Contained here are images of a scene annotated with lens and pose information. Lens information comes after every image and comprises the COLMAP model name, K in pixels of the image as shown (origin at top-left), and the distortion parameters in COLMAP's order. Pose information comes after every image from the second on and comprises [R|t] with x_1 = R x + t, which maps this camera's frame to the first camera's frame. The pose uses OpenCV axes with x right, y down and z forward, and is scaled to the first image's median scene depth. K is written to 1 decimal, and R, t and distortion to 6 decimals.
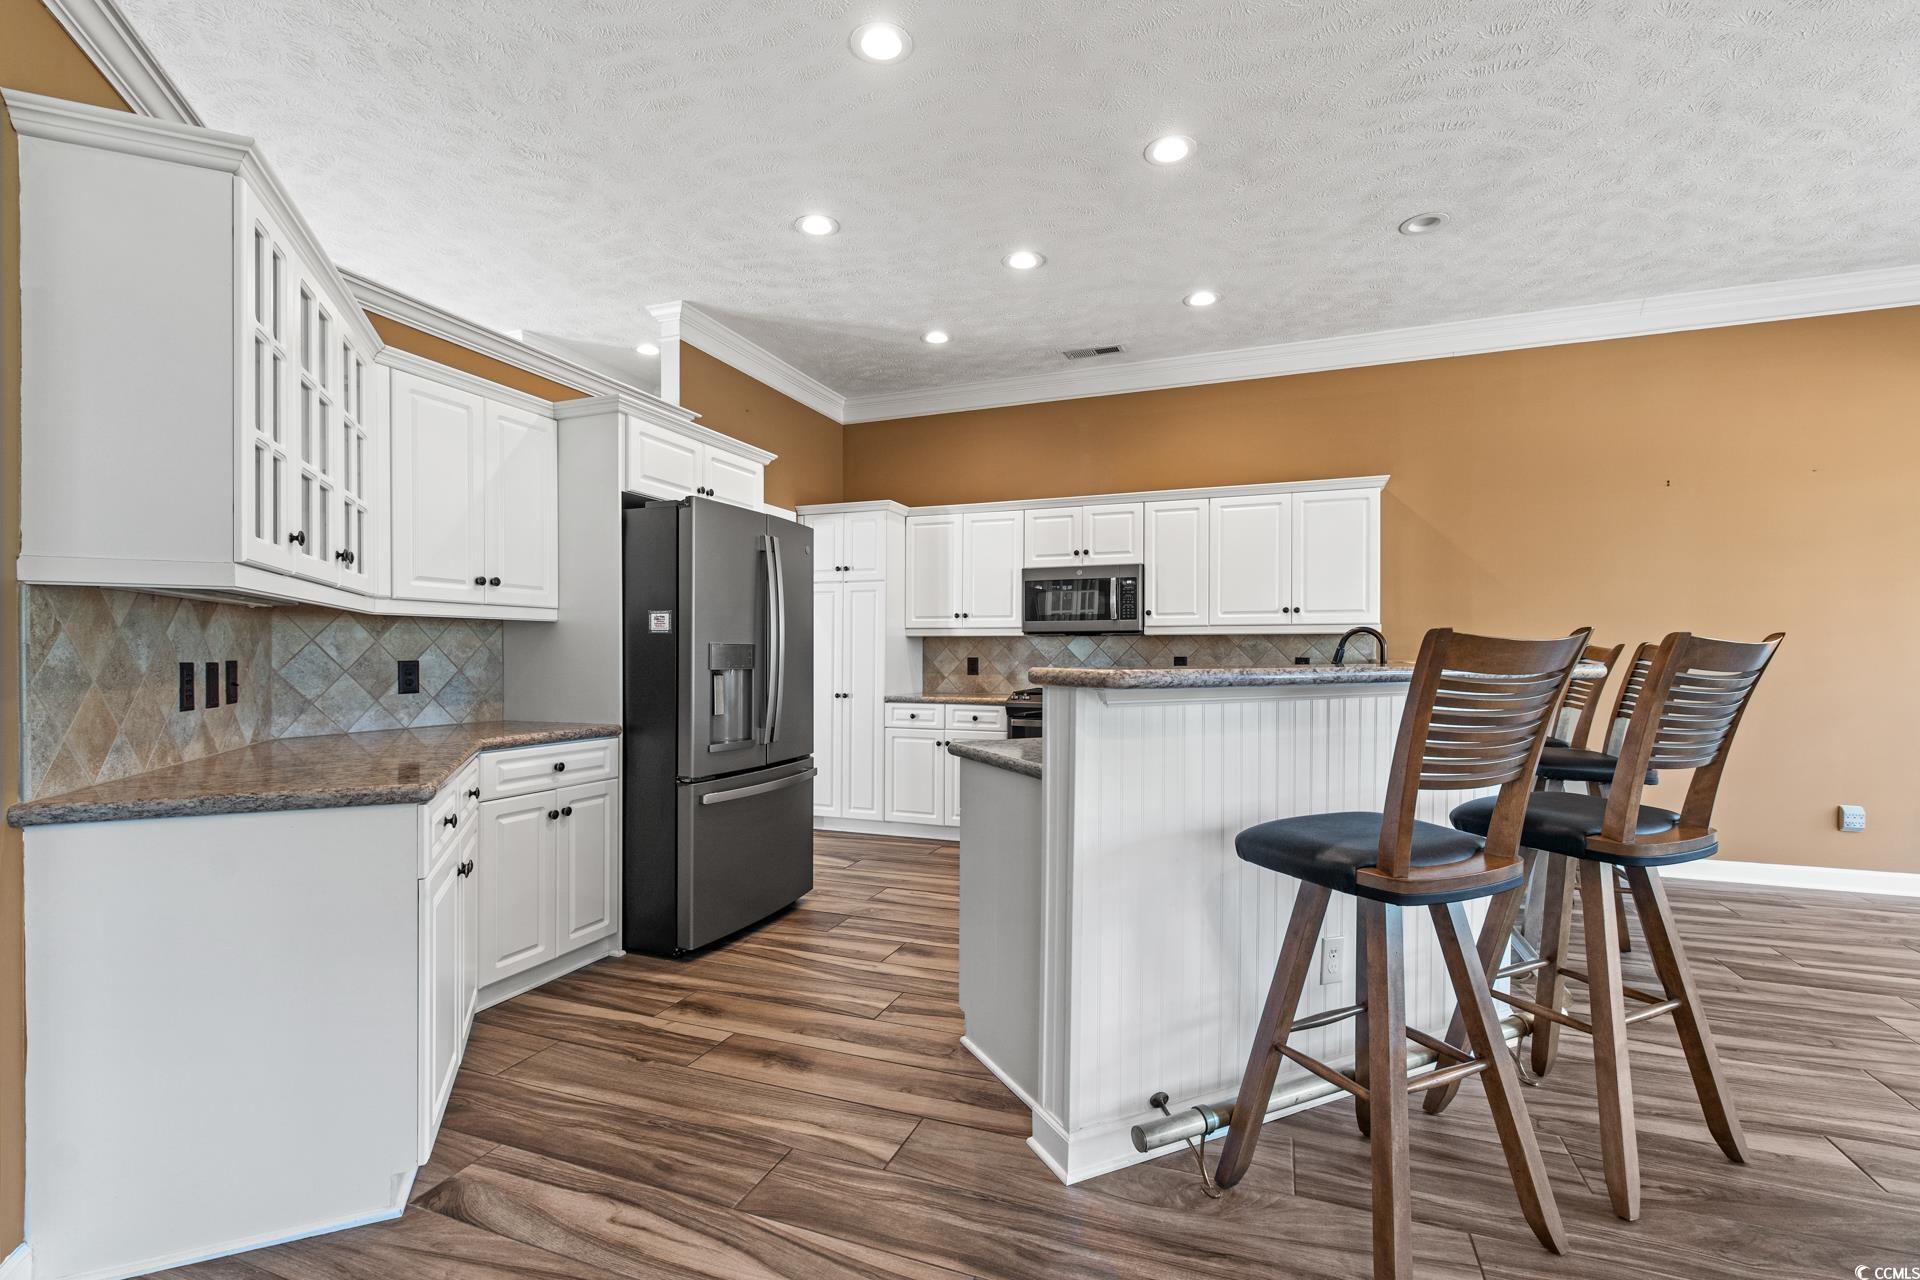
lens RADIAL K [[858.6, 0, 956.7], [0, 858.6, 652.7], [0, 0, 1]] dist [0.000236, 0.000163]
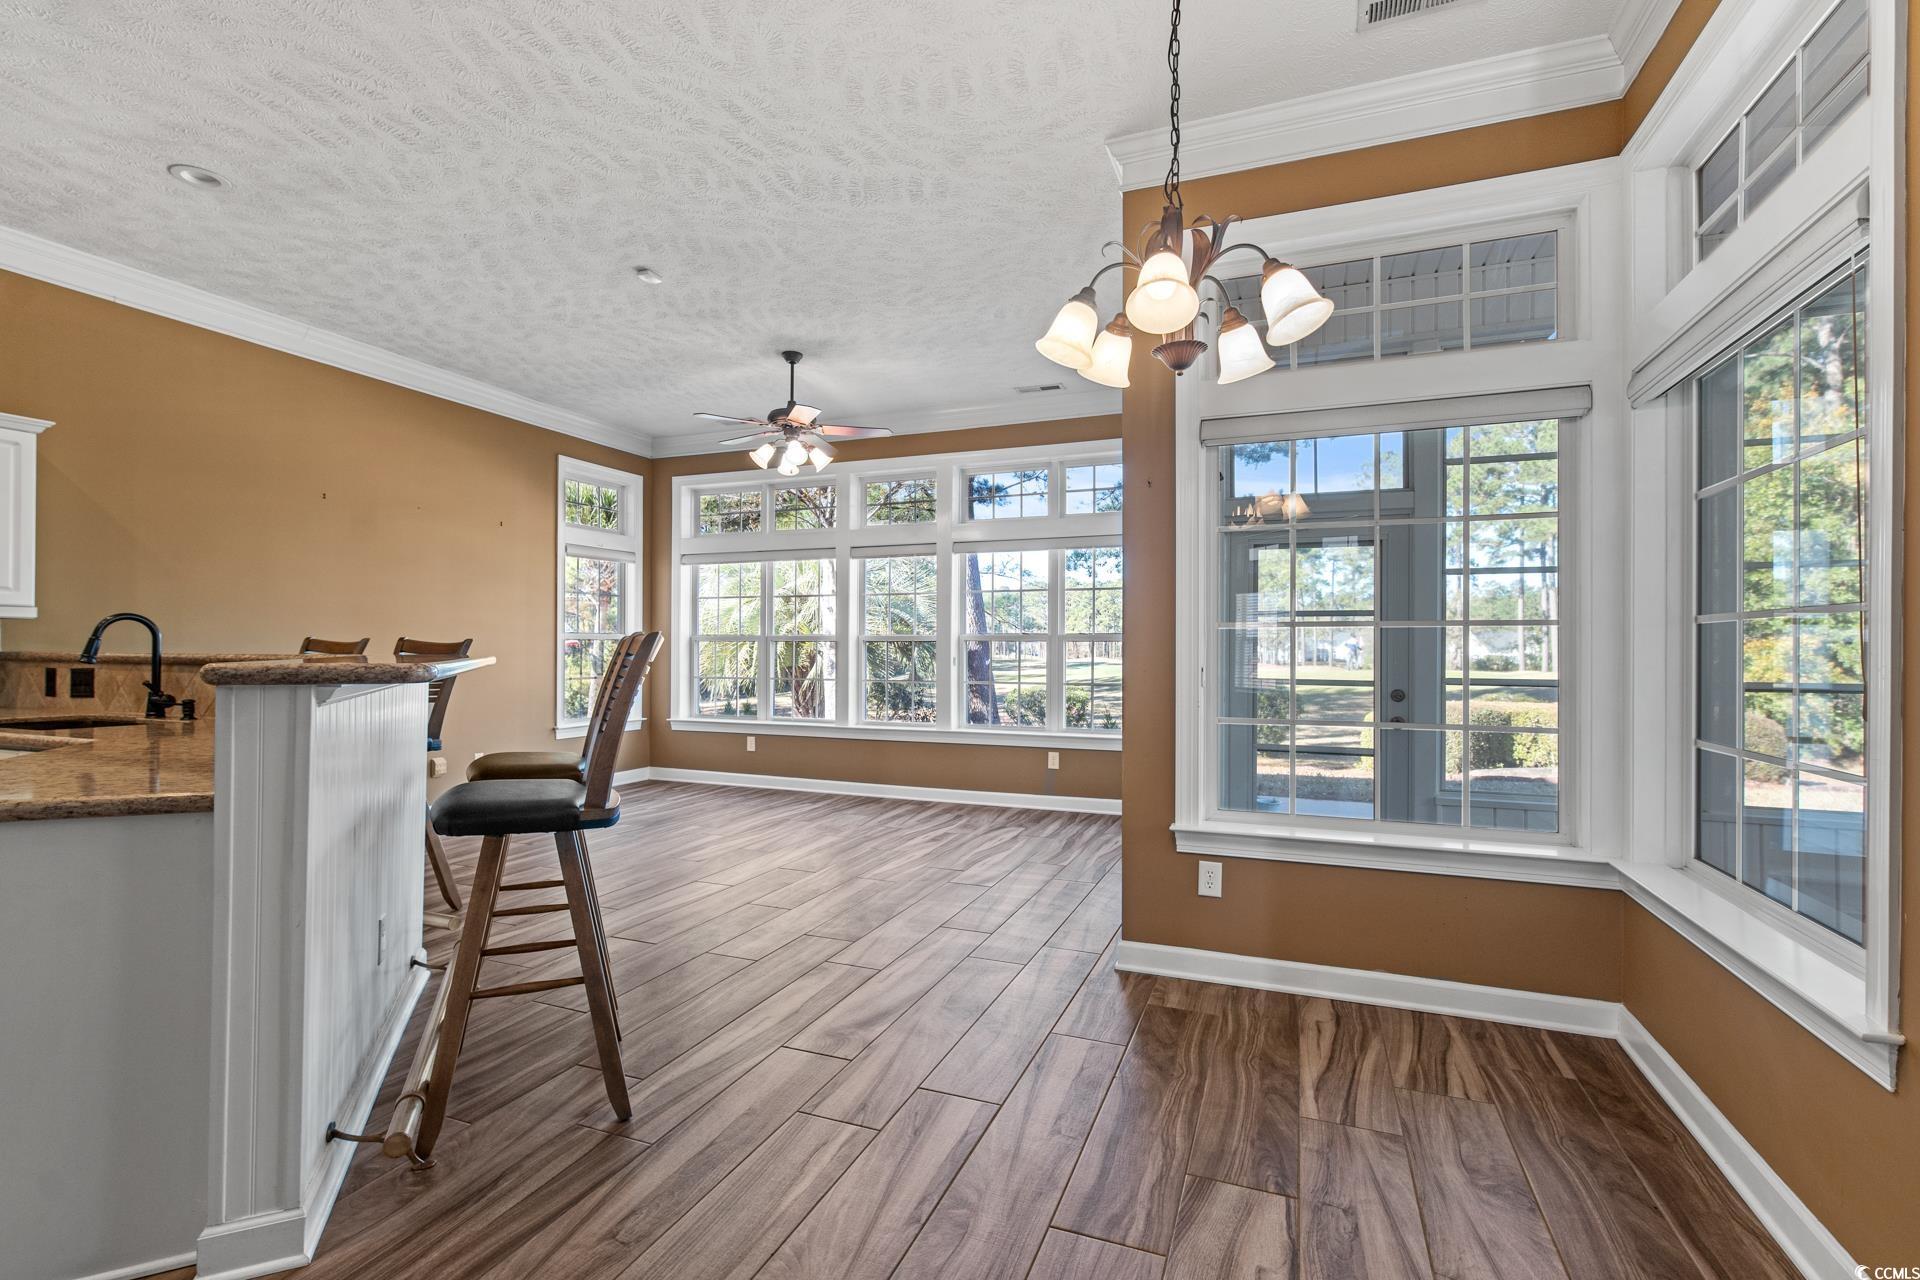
lens RADIAL K [[858.6, 0, 952.5], [0, 858.6, 641.5], [0, 0, 1]] dist [0.000236, 0.000163]
pose [[0.021927, 0.010689, 0.999702, -0.337190], [-0.008781, 0.999906, -0.010498, 0.003051], [-0.999721, -0.008549, 0.022019, 0.154341]]
